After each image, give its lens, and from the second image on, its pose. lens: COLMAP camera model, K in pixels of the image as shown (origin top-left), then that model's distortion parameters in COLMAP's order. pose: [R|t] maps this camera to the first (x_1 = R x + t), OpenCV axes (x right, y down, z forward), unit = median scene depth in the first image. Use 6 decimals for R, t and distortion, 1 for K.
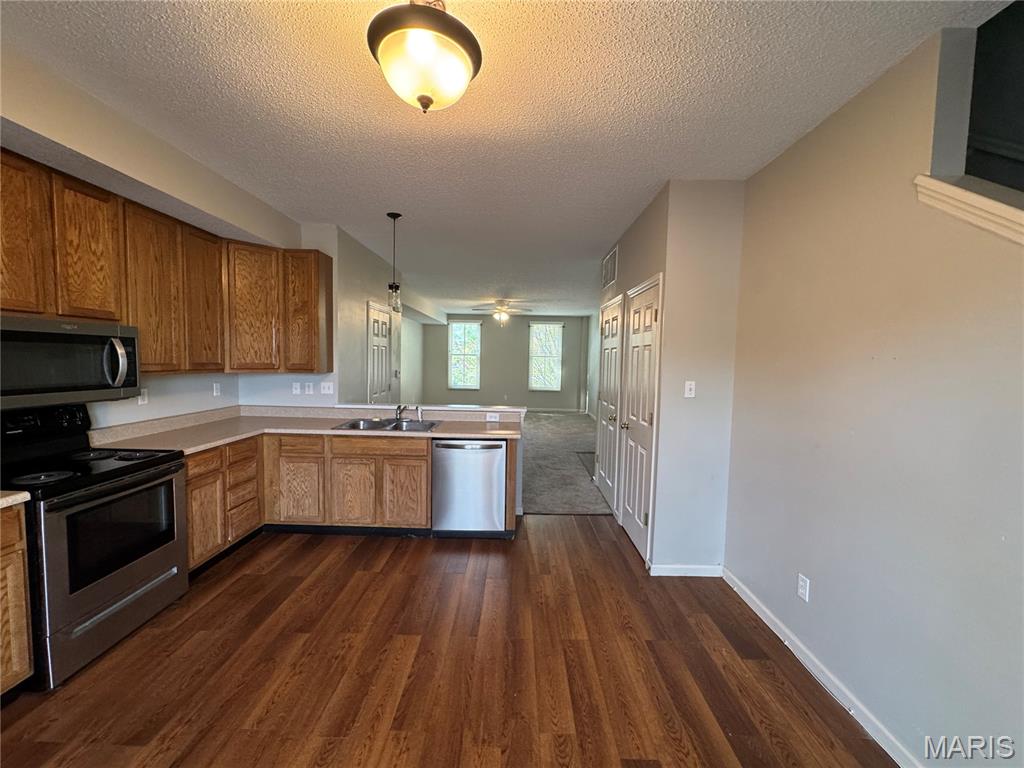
lens RADIAL K [[408.0, 0, 510.4], [0, 408.0, 384.5], [0, 0, 1]] dist [-0.007151, 0.001649]
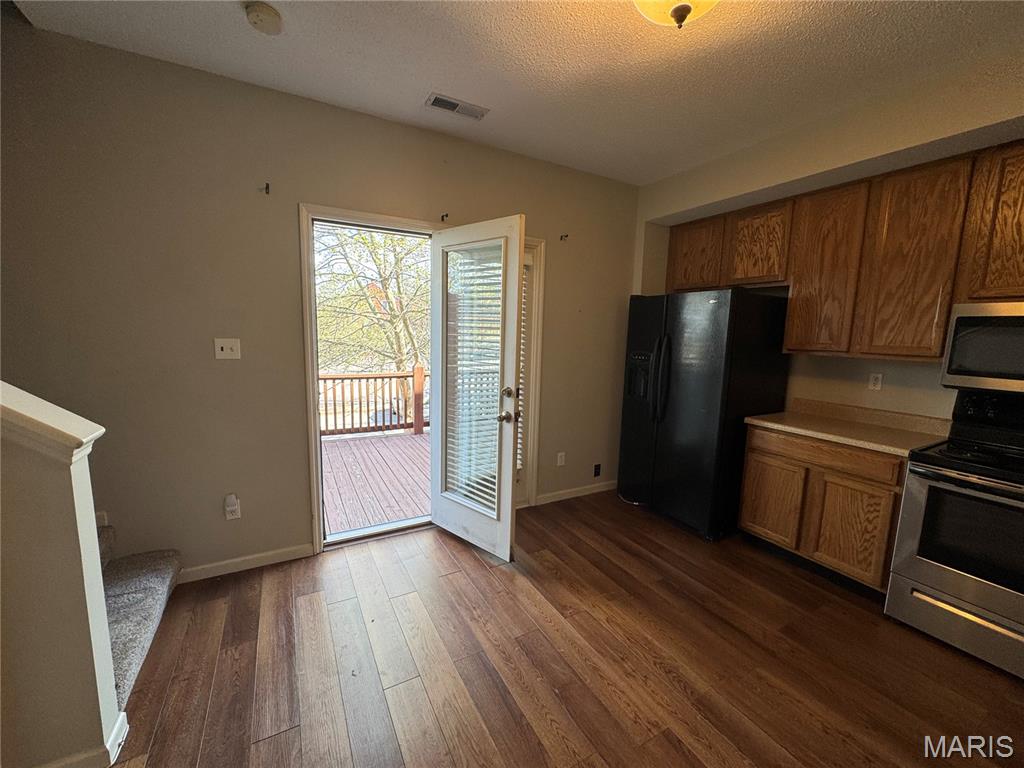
lens RADIAL K [[408.0, 0, 512.0], [0, 408.0, 385.7], [0, 0, 1]] dist [-0.007151, 0.001649]
pose [[-0.867646, 0.022902, -0.496655, 0.283717], [-0.075704, 0.981205, 0.177500, -0.032801], [0.491385, 0.191606, -0.849604, 0.907246]]
